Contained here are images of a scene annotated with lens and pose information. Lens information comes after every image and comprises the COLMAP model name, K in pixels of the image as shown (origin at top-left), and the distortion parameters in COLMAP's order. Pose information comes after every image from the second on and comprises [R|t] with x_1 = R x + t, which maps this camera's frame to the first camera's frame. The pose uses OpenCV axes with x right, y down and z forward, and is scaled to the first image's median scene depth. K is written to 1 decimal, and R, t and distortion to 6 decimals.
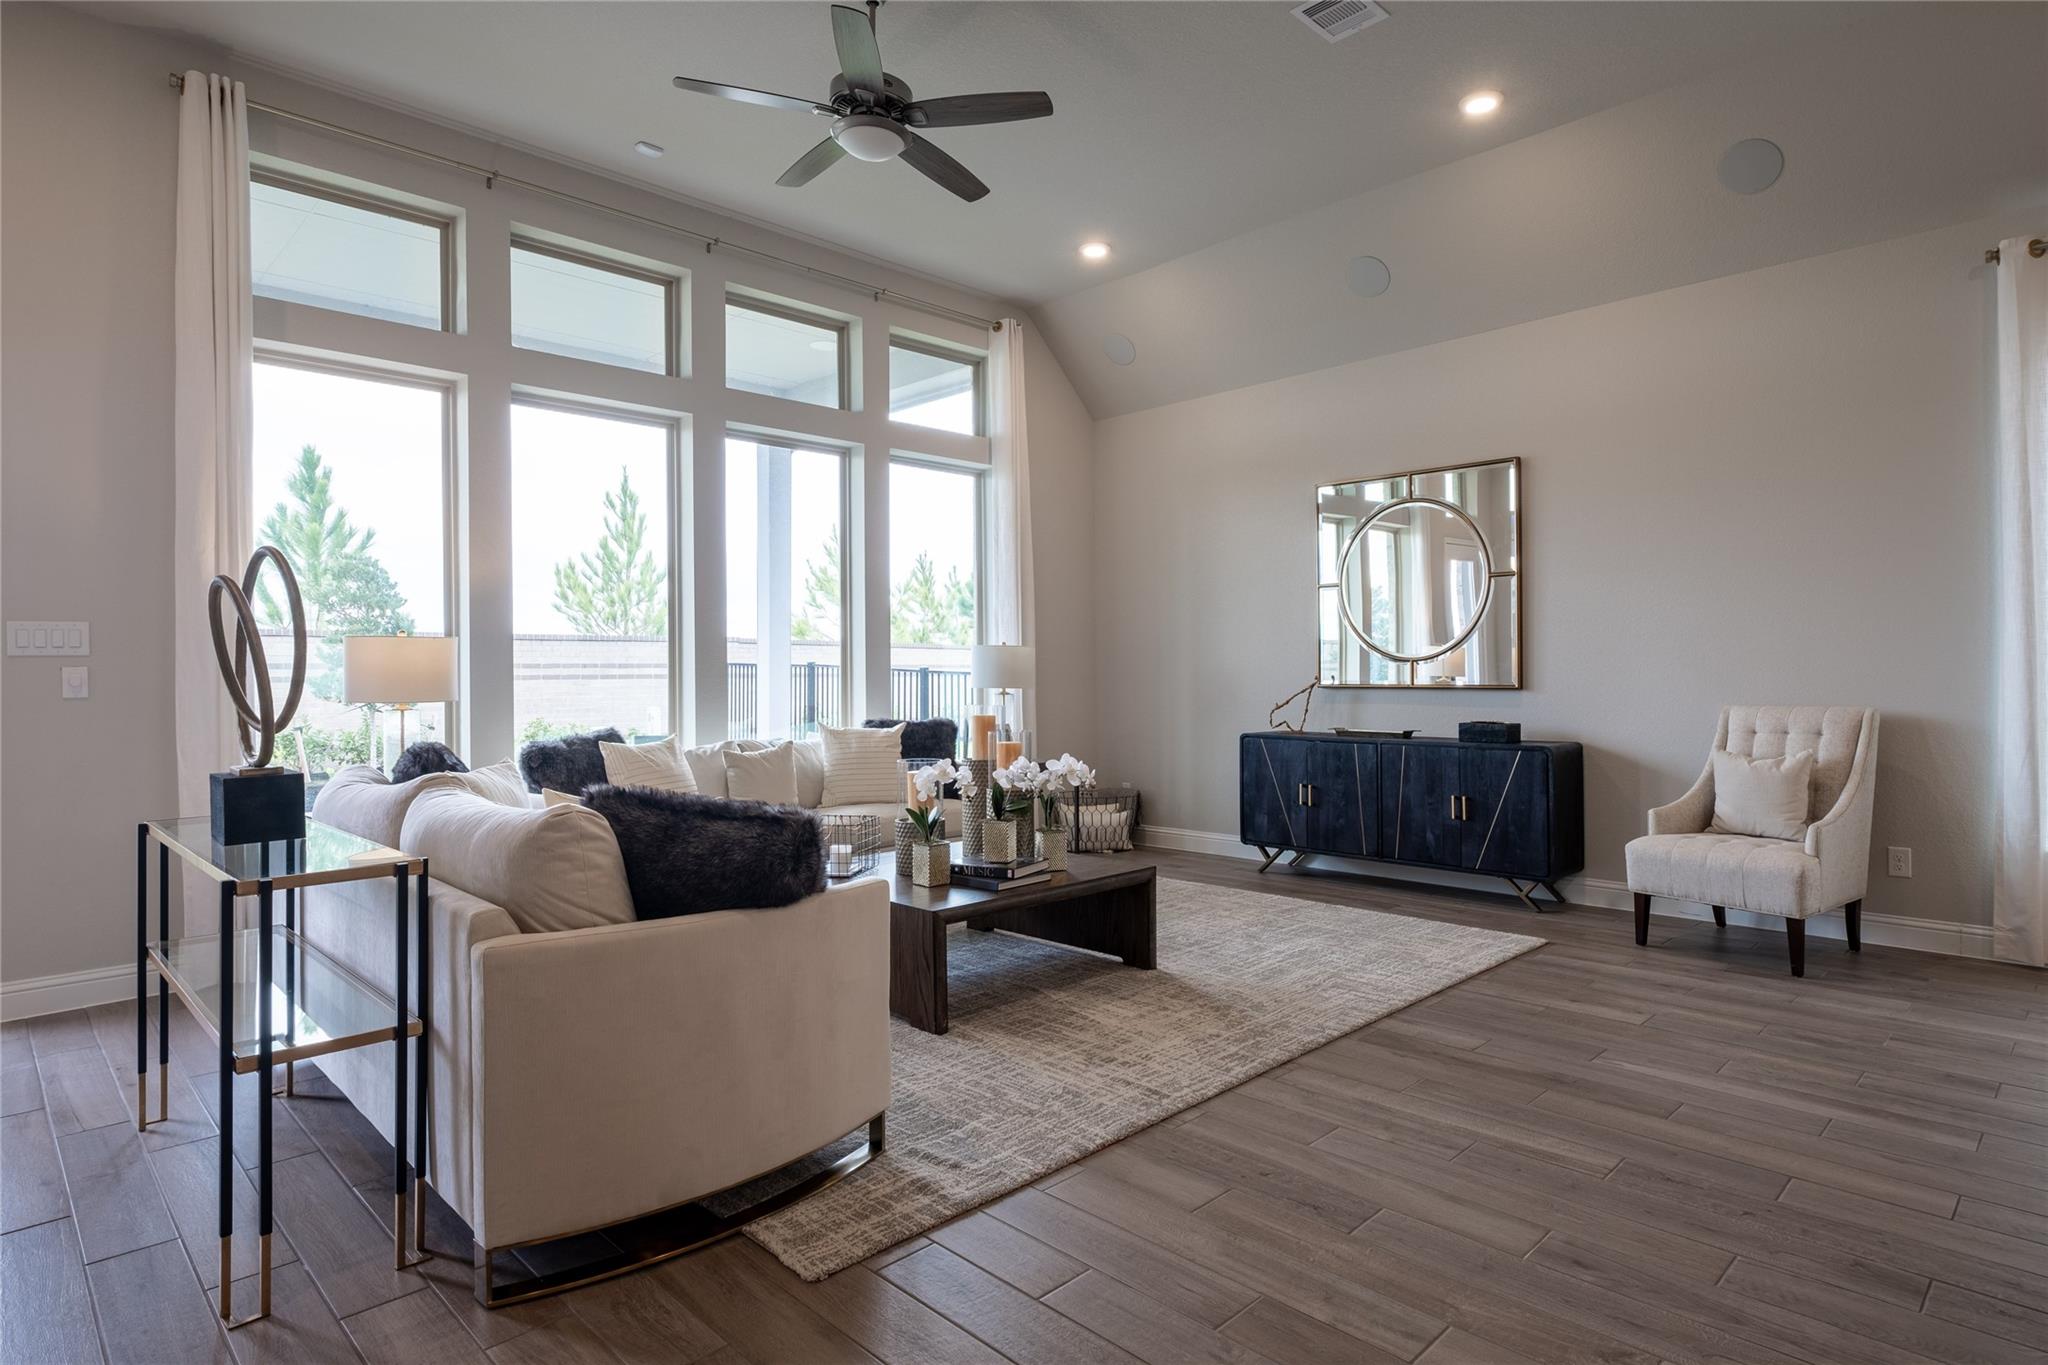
lens RADIAL K [[1096.2, 0, 1075.6], [0, 1096.2, 672.1], [0, 0, 1]] dist [0.002705, -0.000189]
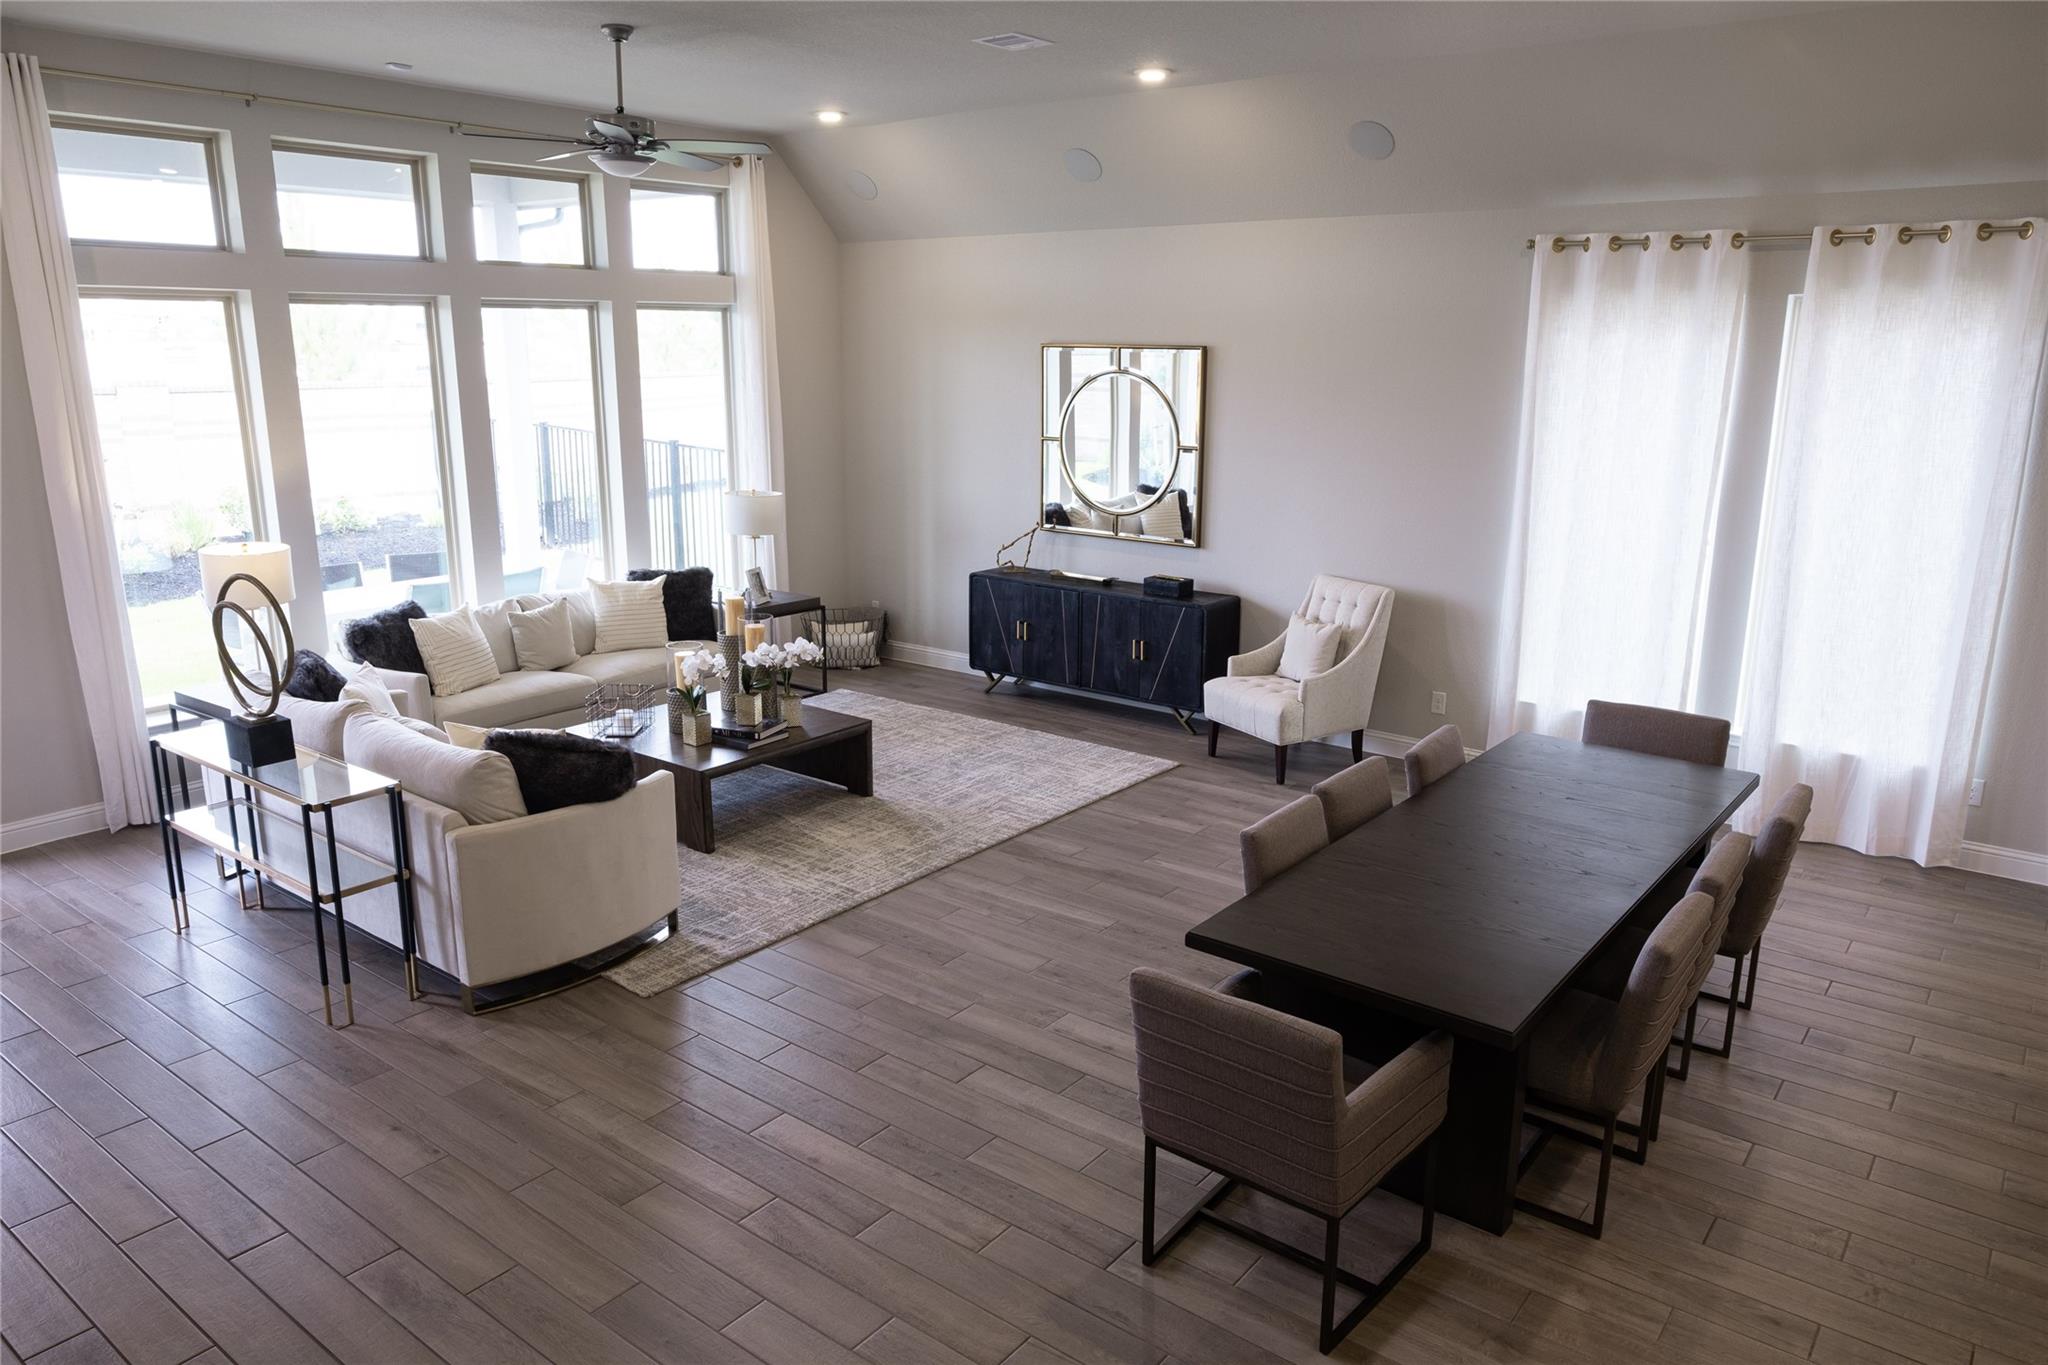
lens RADIAL K [[1394.7, 0, 1017.6], [0, 1394.7, 676.5], [0, 0, 1]] dist [-0.003504, 0.003293]
pose [[0.994469, -0.012604, 0.104267, 0.081057], [-0.012703, 0.971049, 0.238541, -0.299773], [-0.104255, -0.238546, 0.965519, -0.669614]]
